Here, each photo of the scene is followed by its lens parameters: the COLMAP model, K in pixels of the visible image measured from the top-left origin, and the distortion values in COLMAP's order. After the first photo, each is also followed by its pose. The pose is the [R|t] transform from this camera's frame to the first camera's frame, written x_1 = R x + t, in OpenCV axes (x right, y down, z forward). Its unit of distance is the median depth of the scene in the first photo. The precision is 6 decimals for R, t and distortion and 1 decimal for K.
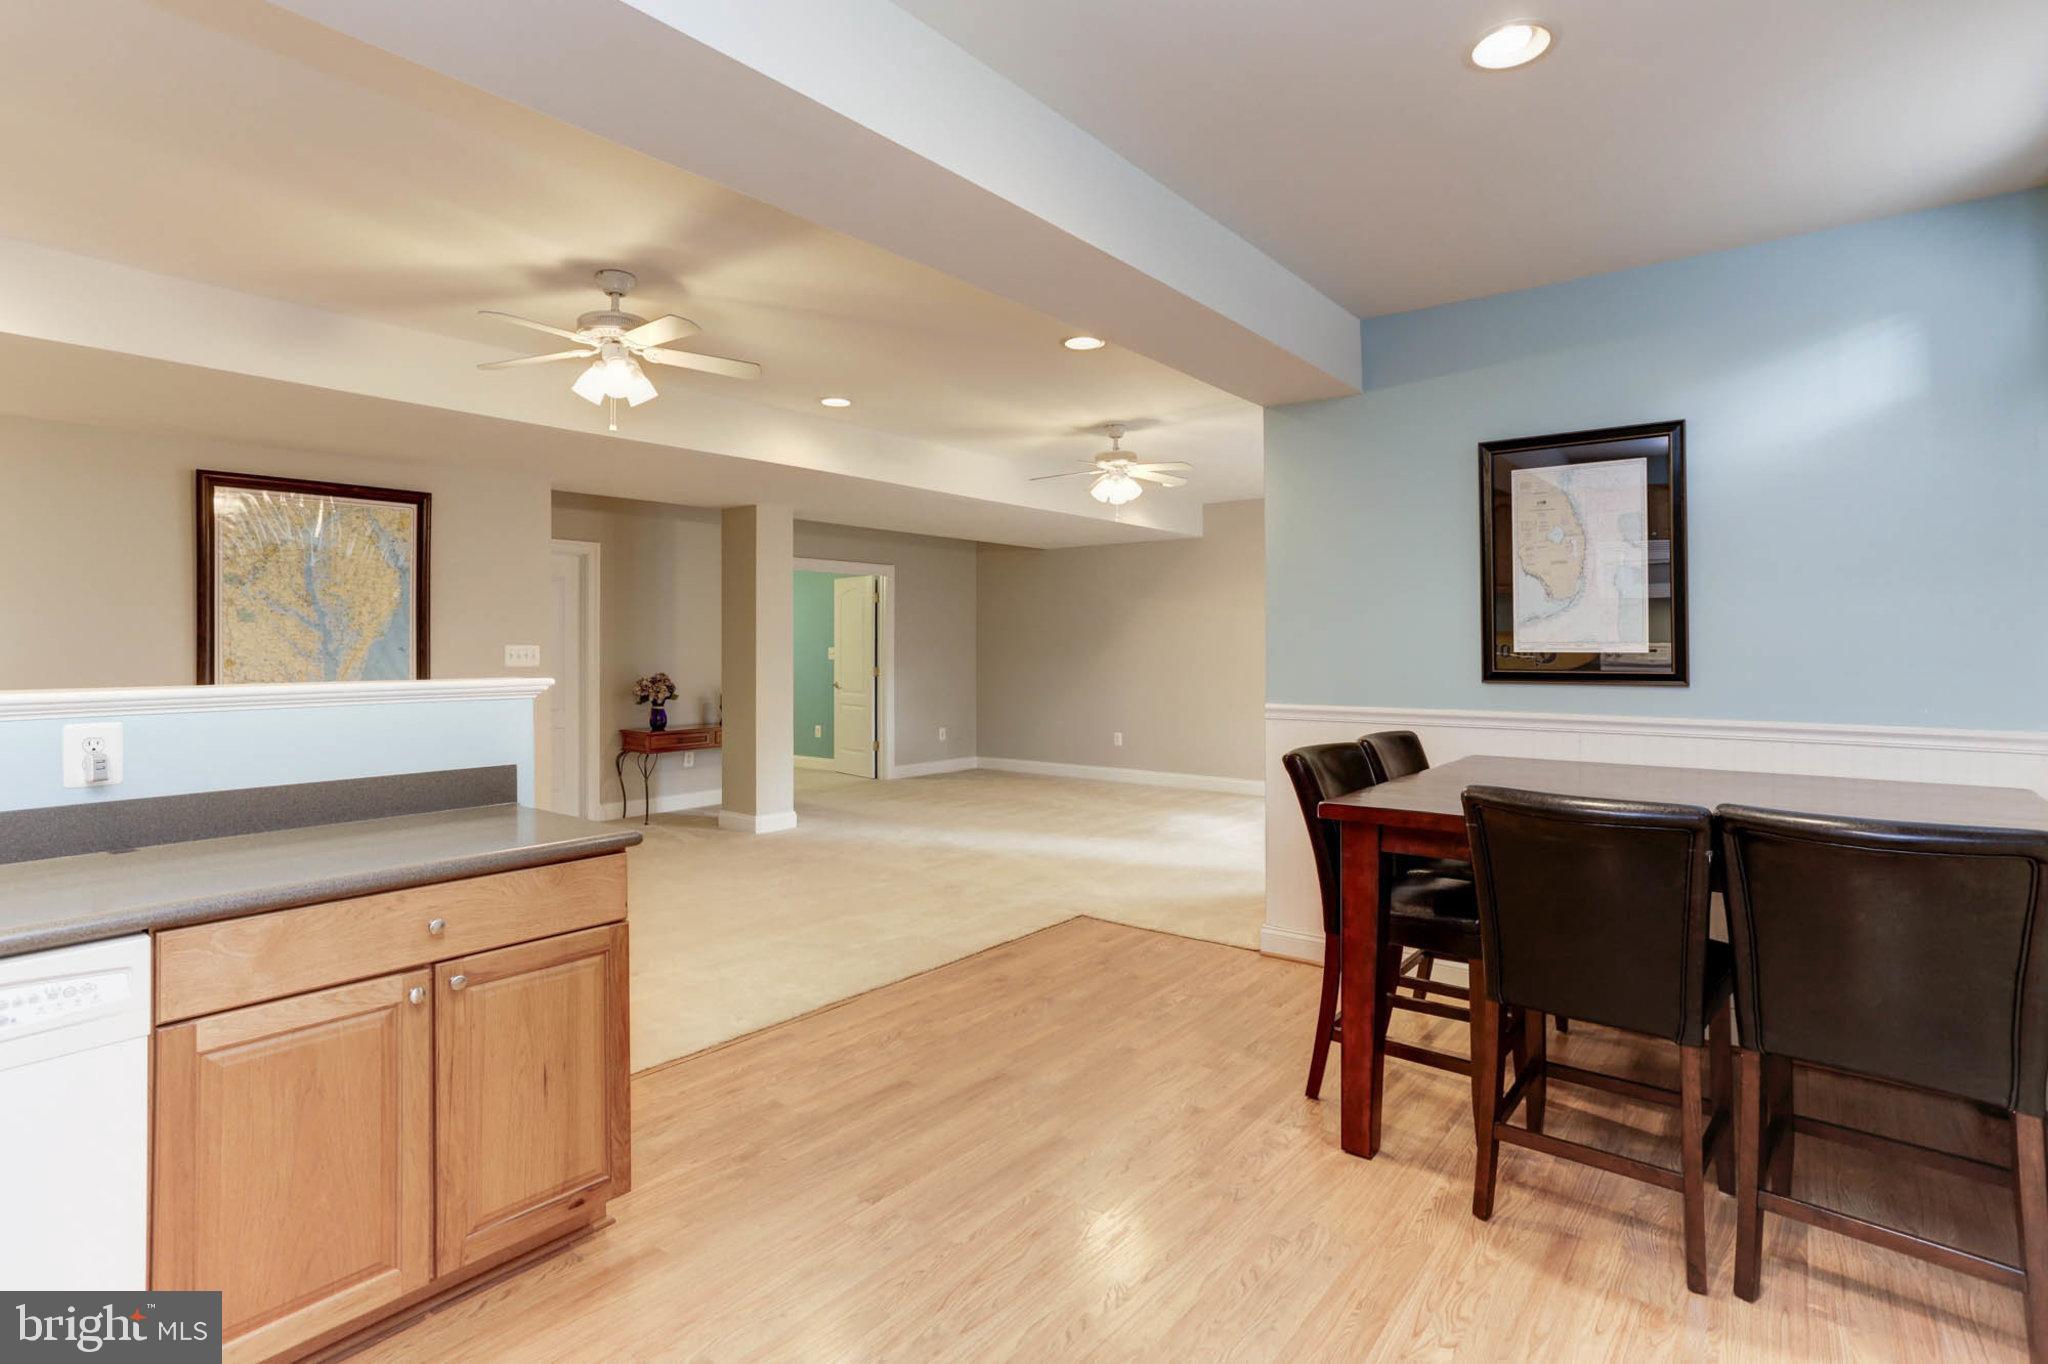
lens RADIAL K [[1014.7, 0, 1048.4], [0, 1014.7, 652.3], [0, 0, 1]] dist [-0.062247, 0.048210]
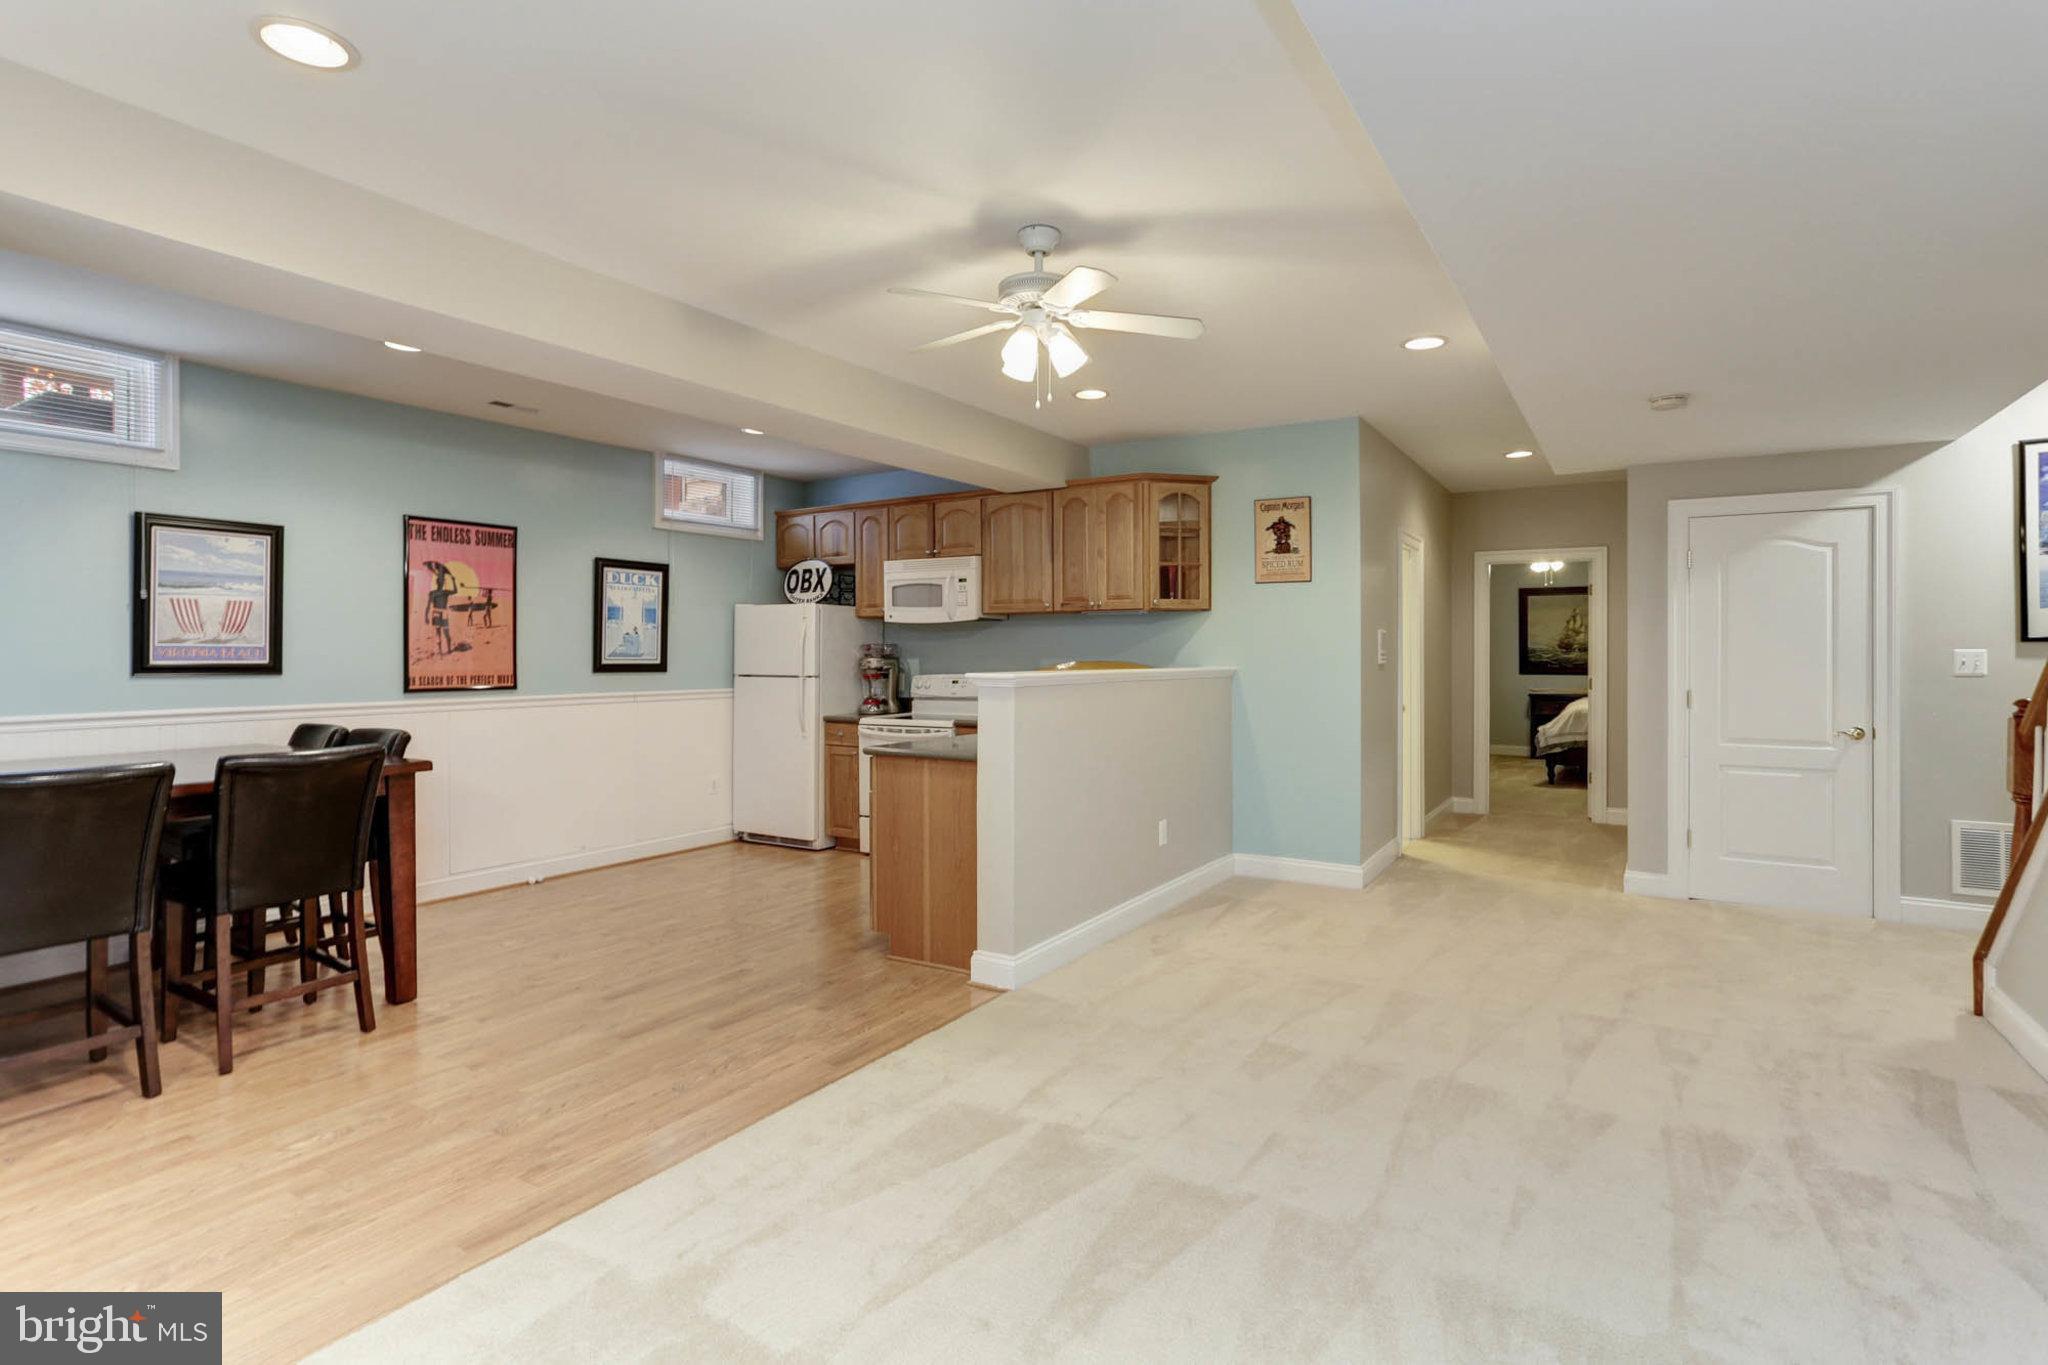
lens RADIAL K [[1018.2, 0, 1024.1], [0, 1018.2, 656.6], [0, 0, 1]] dist [-0.065516, 0.048137]
pose [[-0.995532, 0.005376, -0.094267, -0.155958], [0.004458, 0.999941, 0.009949, -0.004470], [0.094315, 0.009484, -0.995497, 0.870155]]
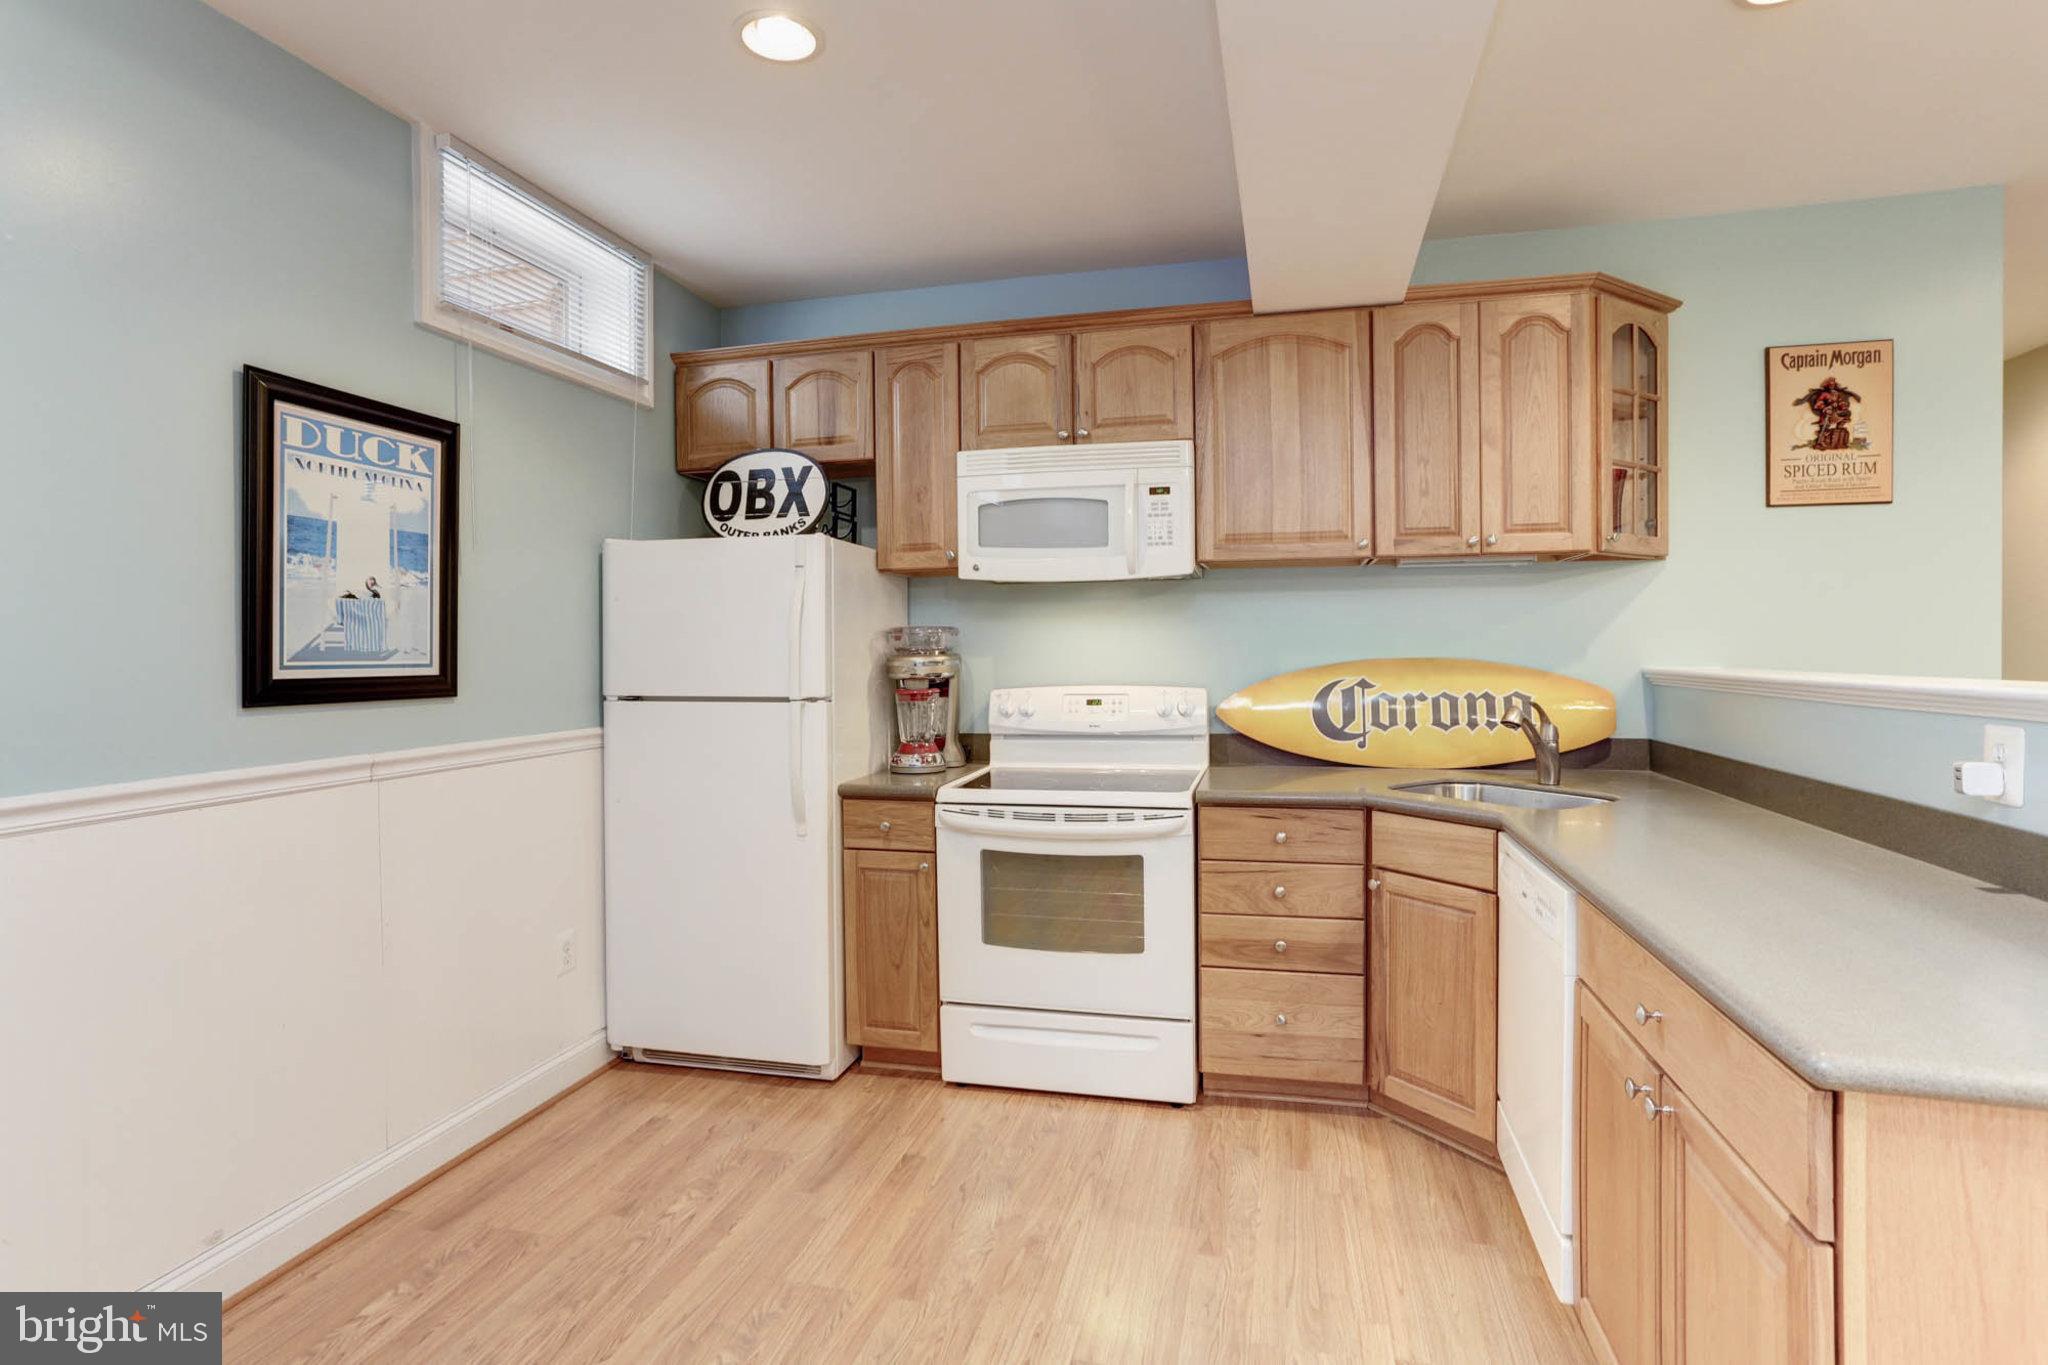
lens RADIAL K [[1014.7, 0, 1048.4], [0, 1014.7, 652.8], [0, 0, 1]] dist [-0.062247, 0.048210]
pose [[-0.914174, 0.014847, -0.405050, 0.020418], [0.010130, 0.999854, 0.013788, -0.001508], [0.405195, 0.008502, -0.914191, 0.369330]]
